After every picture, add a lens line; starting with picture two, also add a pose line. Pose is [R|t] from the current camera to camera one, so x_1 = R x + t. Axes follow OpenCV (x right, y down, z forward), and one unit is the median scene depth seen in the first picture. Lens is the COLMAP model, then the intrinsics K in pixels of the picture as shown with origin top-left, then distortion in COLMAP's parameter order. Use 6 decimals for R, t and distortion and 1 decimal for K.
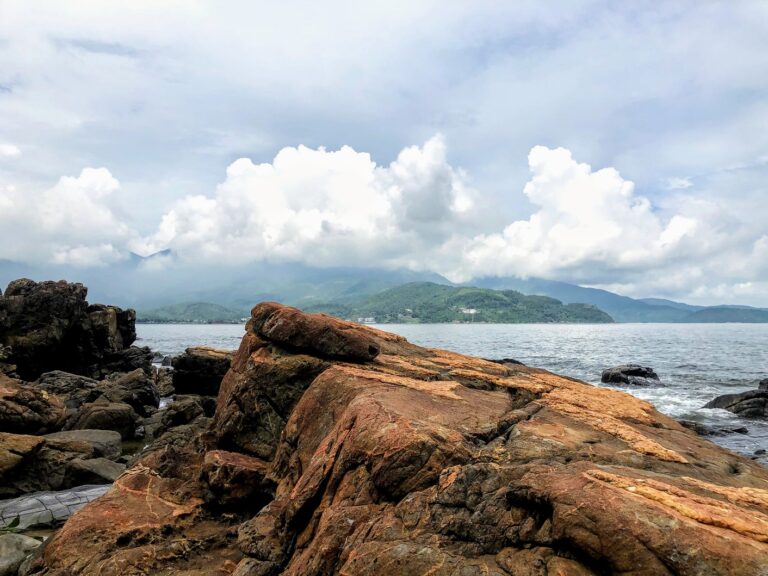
lens RADIAL K [[628.1, 0, 384.0], [0, 628.1, 288.0], [0, 0, 1]] dist [0.060234, -0.065582]
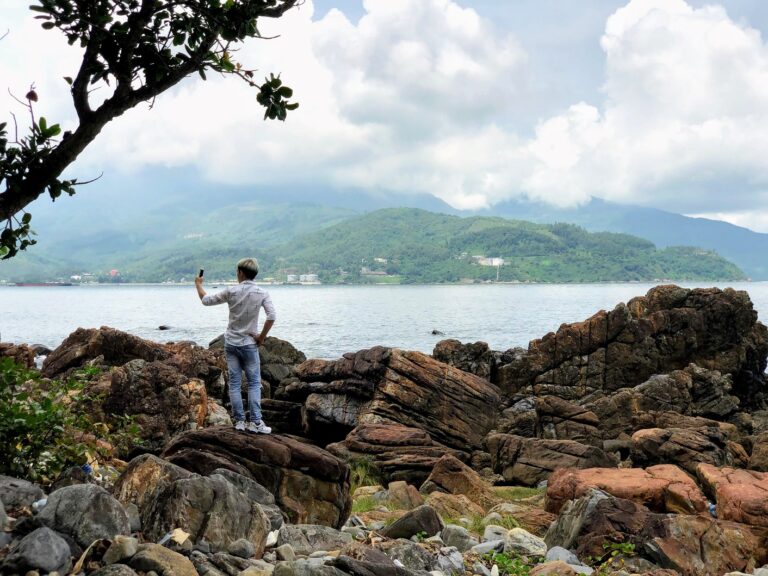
lens RADIAL K [[1151.1, 0, 384.0], [0, 1151.1, 288.0], [0, 0, 1]] dist [0.001847, 0.007205]
pose [[0.999013, -0.003913, 0.044248, -2.066116], [0.001275, 0.998227, 0.059501, -0.201923], [-0.044402, -0.059386, 0.997247, -0.848712]]
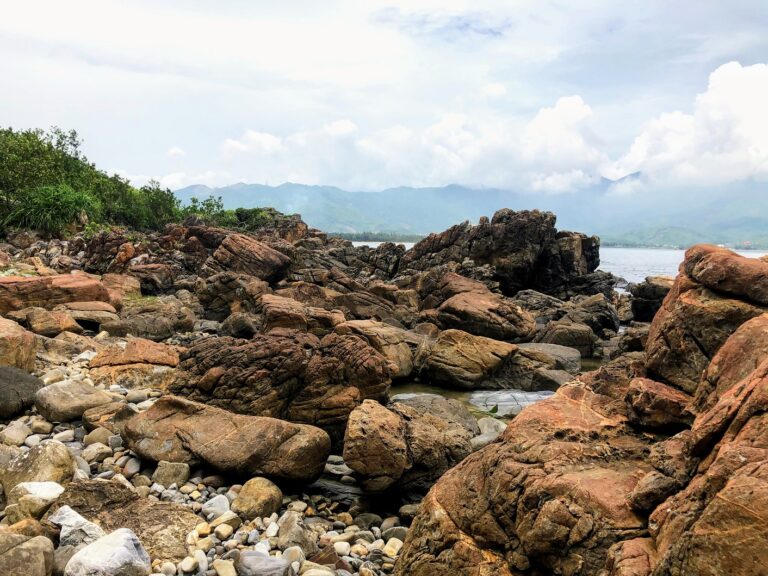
lens RADIAL K [[628.1, 0, 384.0], [0, 628.1, 288.0], [0, 0, 1]] dist [0.060234, -0.065582]
pose [[0.759470, 0.064788, -0.647308, 0.032724], [0.013198, 0.993289, 0.114902, -0.011490], [0.650408, -0.095808, 0.753518, -0.039965]]
